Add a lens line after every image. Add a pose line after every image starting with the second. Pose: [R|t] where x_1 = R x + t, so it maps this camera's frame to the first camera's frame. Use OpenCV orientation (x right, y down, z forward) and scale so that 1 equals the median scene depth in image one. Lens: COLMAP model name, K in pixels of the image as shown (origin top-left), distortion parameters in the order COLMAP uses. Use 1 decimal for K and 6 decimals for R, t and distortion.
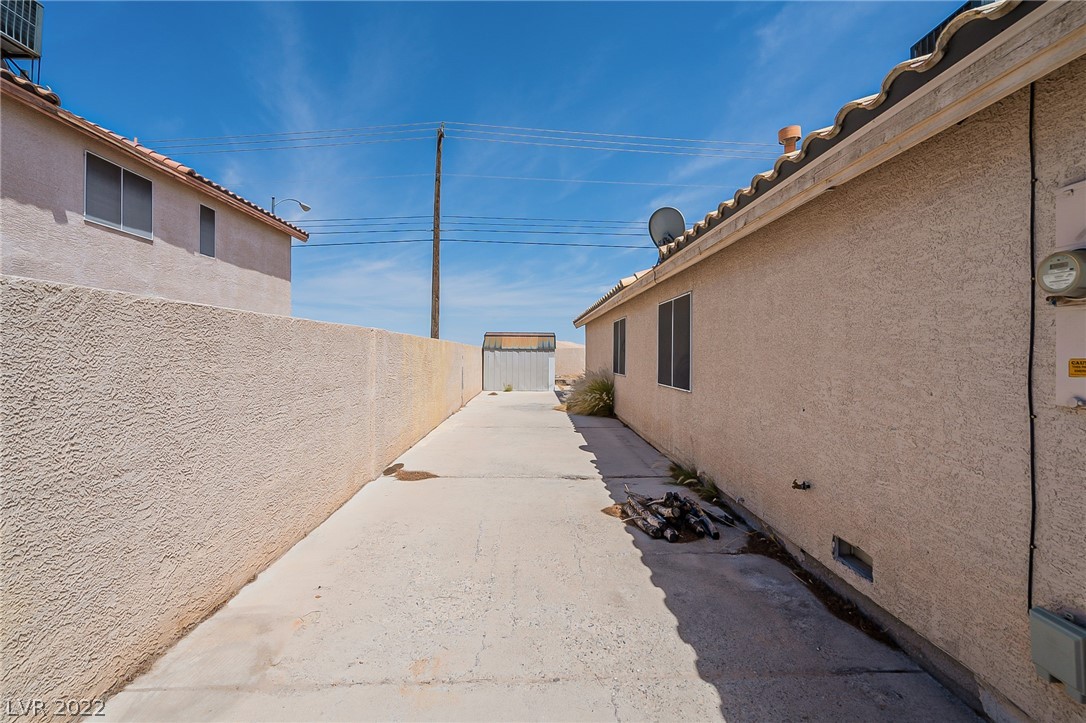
lens RADIAL K [[500.8, 0, 545.9], [0, 500.8, 351.3], [0, 0, 1]] dist [0.002127, 0.000861]
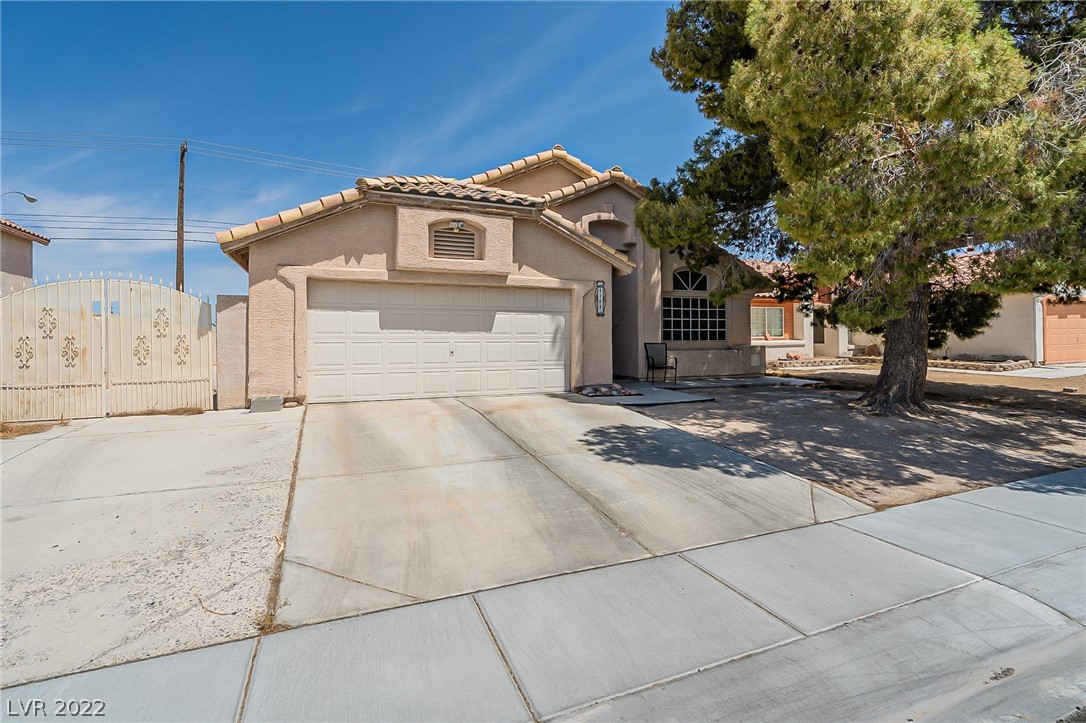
lens RADIAL K [[506.3, 0, 545.9], [0, 506.3, 340.5], [0, 0, 1]] dist [-0.001150, 0.000082]
pose [[0.927680, -0.009166, 0.373264, 0.310636], [0.007826, 0.999956, 0.005106, 0.029913], [-0.373295, -0.001816, 0.927711, -0.990286]]
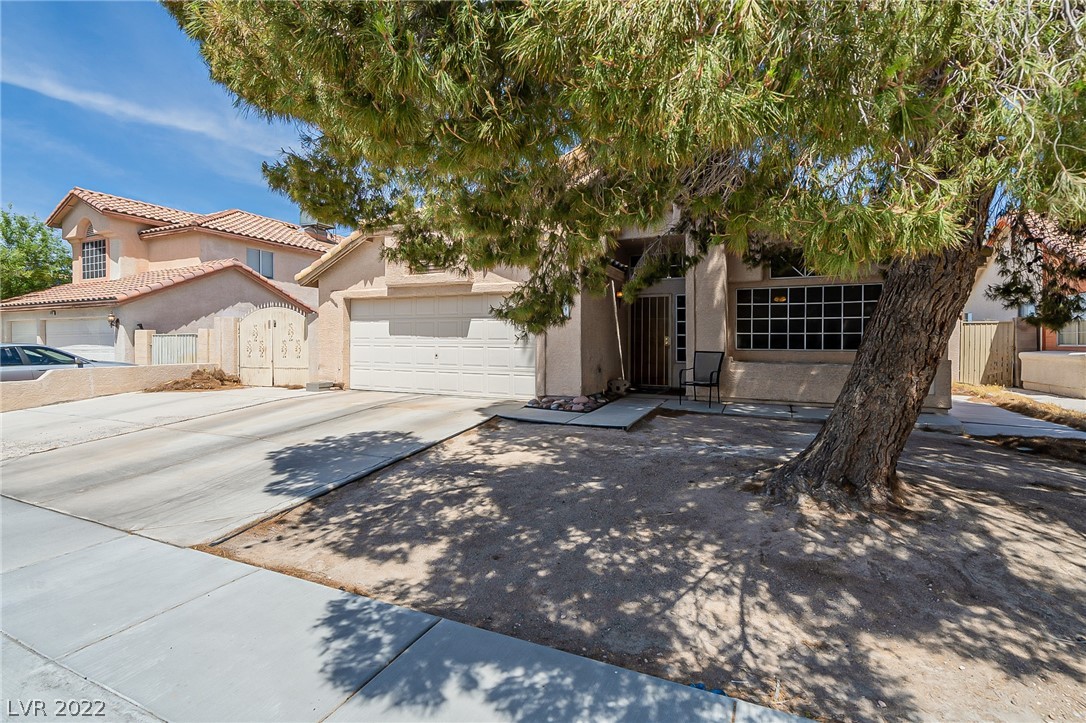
lens RADIAL K [[500.8, 0, 545.9], [0, 500.8, 351.3], [0, 0, 1]] dist [0.002127, 0.000861]
pose [[0.903566, 0.008284, -0.428369, 1.120967], [-0.000964, 0.999850, 0.017303, 0.028407], [0.428448, -0.015222, 0.903438, -0.916143]]
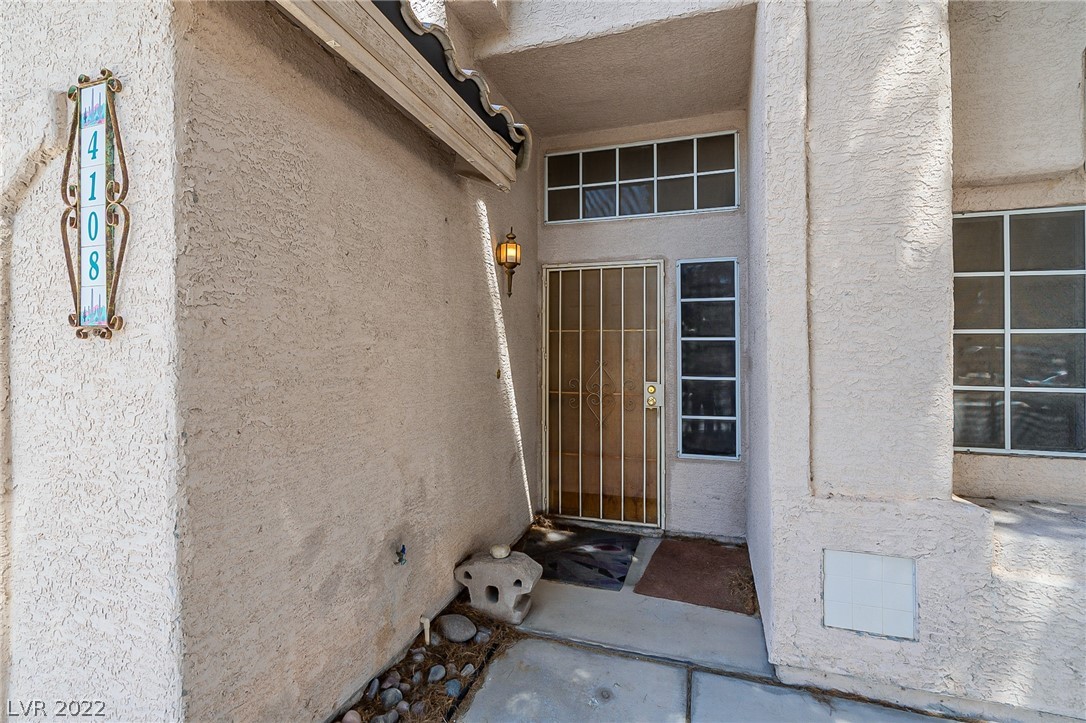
lens RADIAL K [[500.8, 0, 545.9], [0, 500.8, 351.3], [0, 0, 1]] dist [0.002127, 0.000861]
pose [[0.947309, -0.004487, -0.320291, 0.936888], [0.002672, 0.999978, -0.006106, -0.006053], [0.320311, 0.004929, 0.947300, -0.201050]]
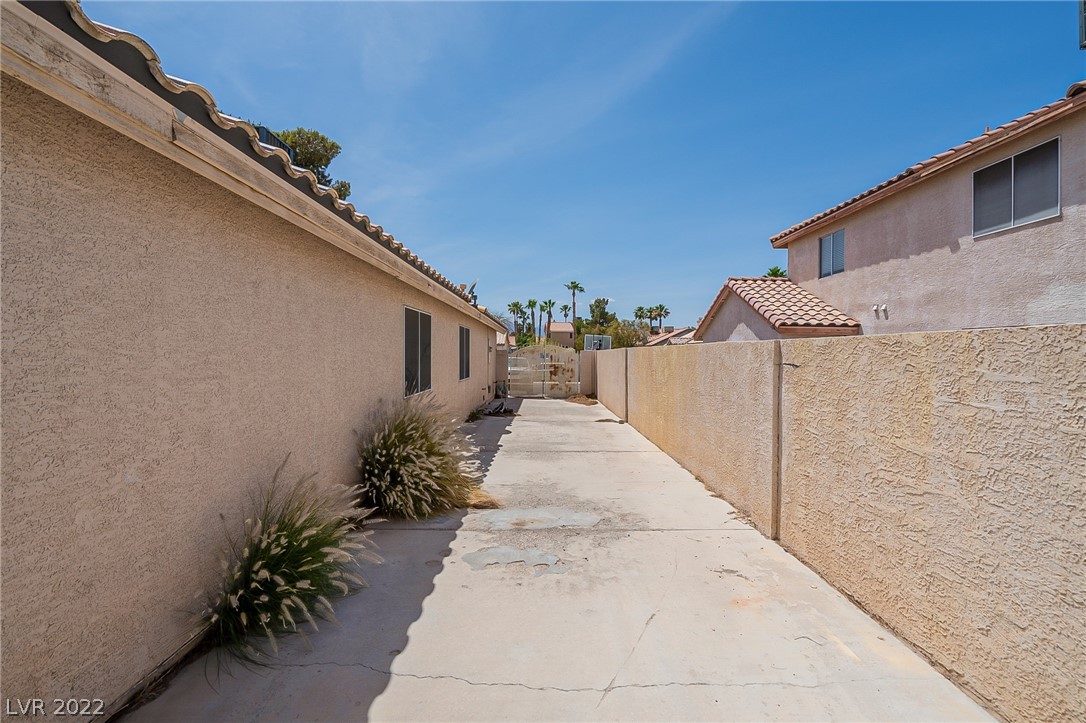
lens RADIAL K [[487.0, 0, 543.0], [0, 487.0, 361.5], [0, 0, 1]] dist [-0.001247, 0.000098]
pose [[-0.999546, 0.001435, 0.030109, -0.034211], [0.001731, 0.999950, 0.009814, -0.010836], [-0.030093, 0.009862, -0.999498, 1.739208]]
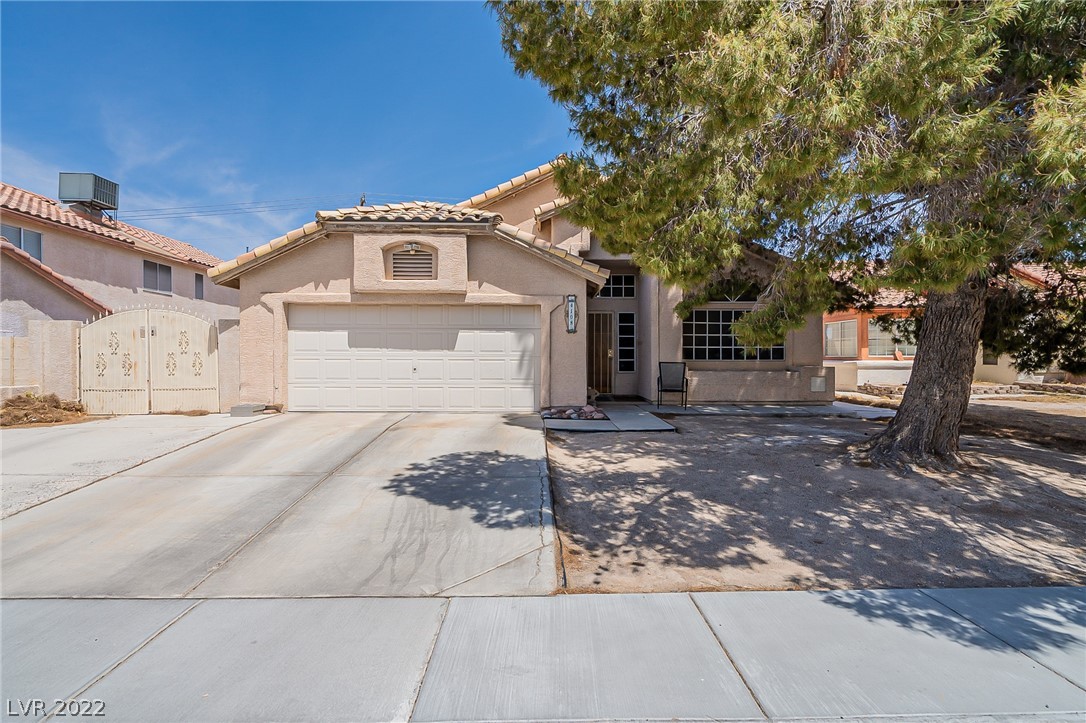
lens RADIAL K [[487.0, 0, 543.0], [0, 487.0, 361.5], [0, 0, 1]] dist [-0.001247, 0.000098]
pose [[0.999984, -0.002415, 0.005102, 0.722403], [0.002351, 0.999918, 0.012576, 0.029091], [-0.005132, -0.012564, 0.999908, -0.999787]]
